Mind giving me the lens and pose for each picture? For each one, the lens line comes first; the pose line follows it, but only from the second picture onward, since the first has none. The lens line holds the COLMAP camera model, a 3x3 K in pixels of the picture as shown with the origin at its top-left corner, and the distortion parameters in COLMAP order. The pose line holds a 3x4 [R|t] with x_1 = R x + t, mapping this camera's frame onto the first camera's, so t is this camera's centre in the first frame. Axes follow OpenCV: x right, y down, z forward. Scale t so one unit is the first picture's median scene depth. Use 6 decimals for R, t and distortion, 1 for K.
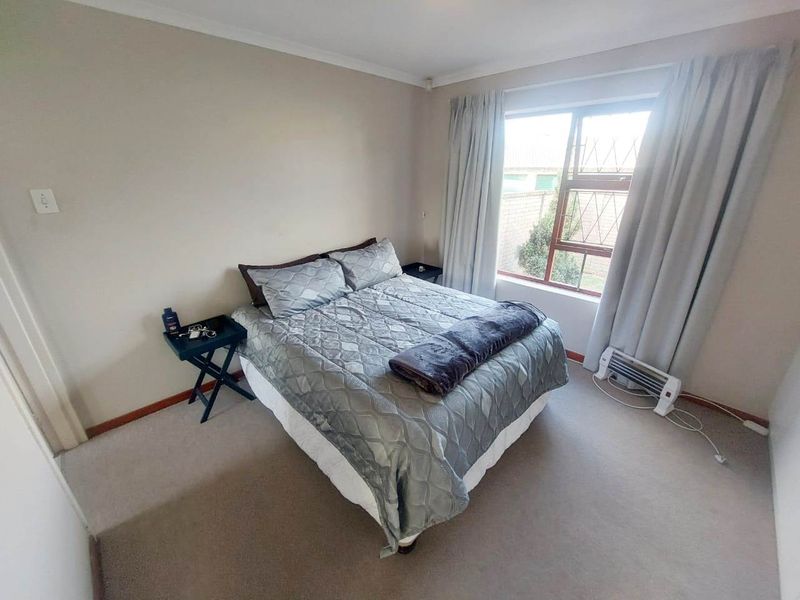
lens RADIAL K [[318.9, 0, 400.5], [0, 318.9, 296.3], [0, 0, 1]] dist [0.008297, -0.008135]
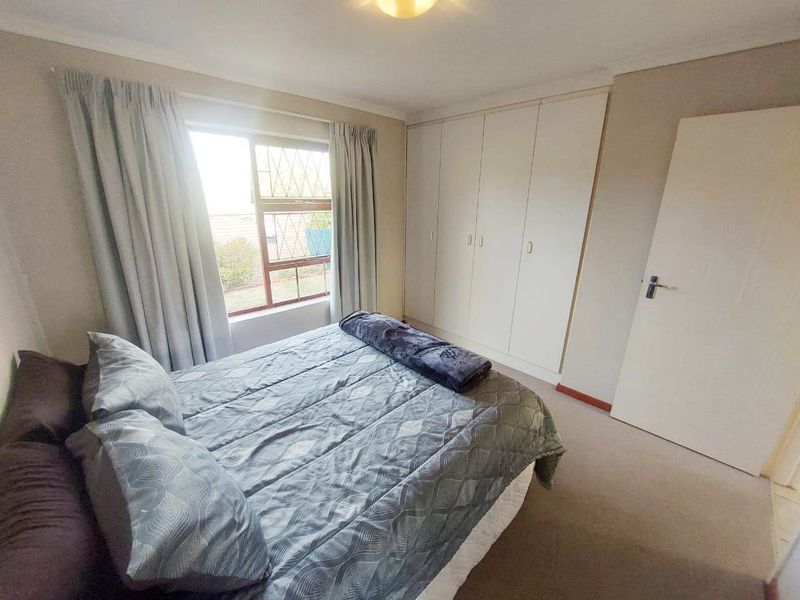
lens RADIAL K [[318.9, 0, 400.5], [0, 318.9, 296.3], [0, 0, 1]] dist [0.008297, -0.008135]
pose [[0.019406, -0.302431, 0.952974, -0.604813], [0.351843, 0.894250, 0.276630, -0.259742], [-0.935858, 0.329929, 0.123762, 0.639753]]
